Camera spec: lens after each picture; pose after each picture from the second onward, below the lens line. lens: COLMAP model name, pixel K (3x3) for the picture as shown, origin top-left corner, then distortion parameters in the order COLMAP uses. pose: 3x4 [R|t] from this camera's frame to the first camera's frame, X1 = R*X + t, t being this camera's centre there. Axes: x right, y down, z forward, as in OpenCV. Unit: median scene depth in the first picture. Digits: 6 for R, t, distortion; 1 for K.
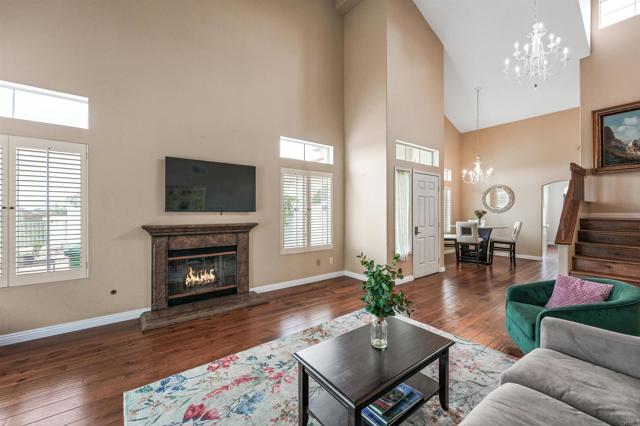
lens RADIAL K [[256.6, 0, 320.0], [0, 256.6, 213.0], [0, 0, 1]] dist [-0.002569, -0.000085]
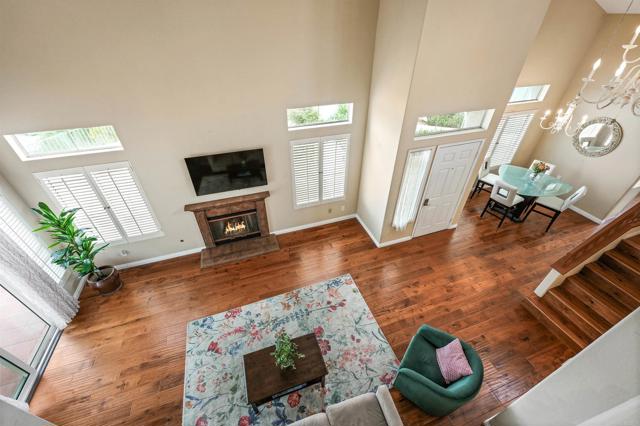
lens RADIAL K [[253.5, 0, 318.8], [0, 253.5, 212.2], [0, 0, 1]] dist [0.000151, 0.000117]
pose [[0.948402, 0.194187, -0.250648, 0.319860], [-0.005025, 0.799622, 0.600482, -0.670474], [0.317030, -0.568239, 0.759339, 0.131528]]
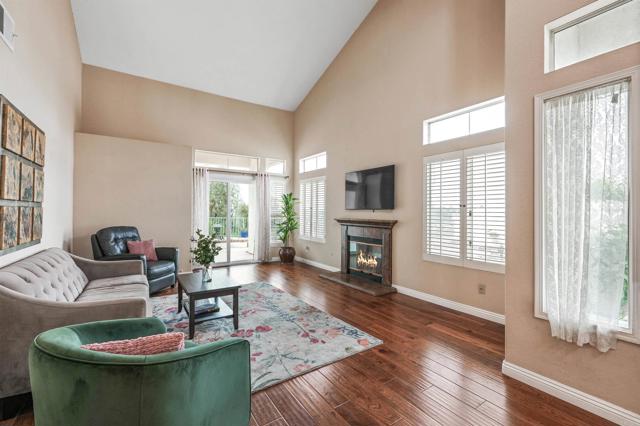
lens RADIAL K [[274.8, 0, 315.1], [0, 274.8, 209.6], [0, 0, 1]] dist [-0.002948, -0.000440]
pose [[-0.073535, -0.010313, -0.997239, 0.945198], [-0.013988, 0.999859, -0.009309, 0.011882], [0.997194, 0.013265, -0.073669, 0.850945]]
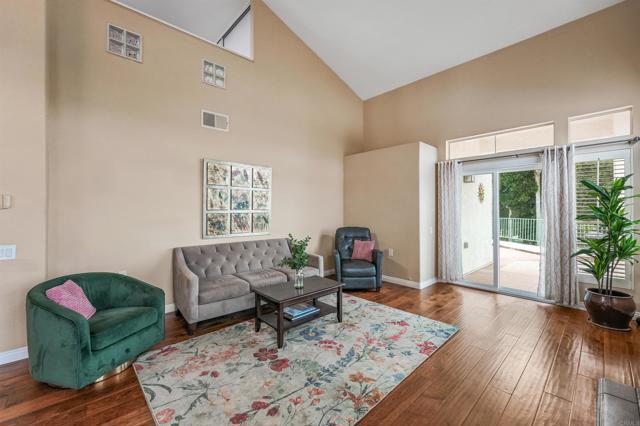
lens RADIAL K [[262.6, 0, 321.0], [0, 262.6, 208.1], [0, 0, 1]] dist [-0.000756, 0.000047]
pose [[-0.995756, 0.000187, -0.092036, 0.111552], [0.000283, 0.999999, -0.001024, -0.011554], [0.092036, -0.001046, -0.995755, 1.268482]]
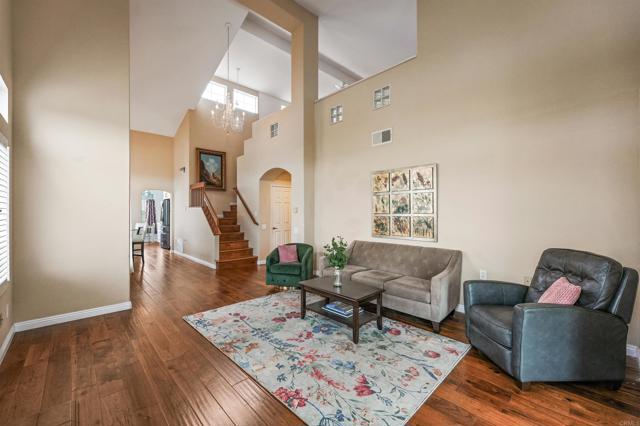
lens RADIAL K [[259.9, 0, 317.3], [0, 259.9, 214.2], [0, 0, 1]] dist [-0.000516, -0.000005]
pose [[-0.101999, -0.003983, 0.994777, -0.745079], [0.004774, 0.999979, 0.004493, -0.008752], [-0.994773, 0.005207, -0.101978, 0.605172]]
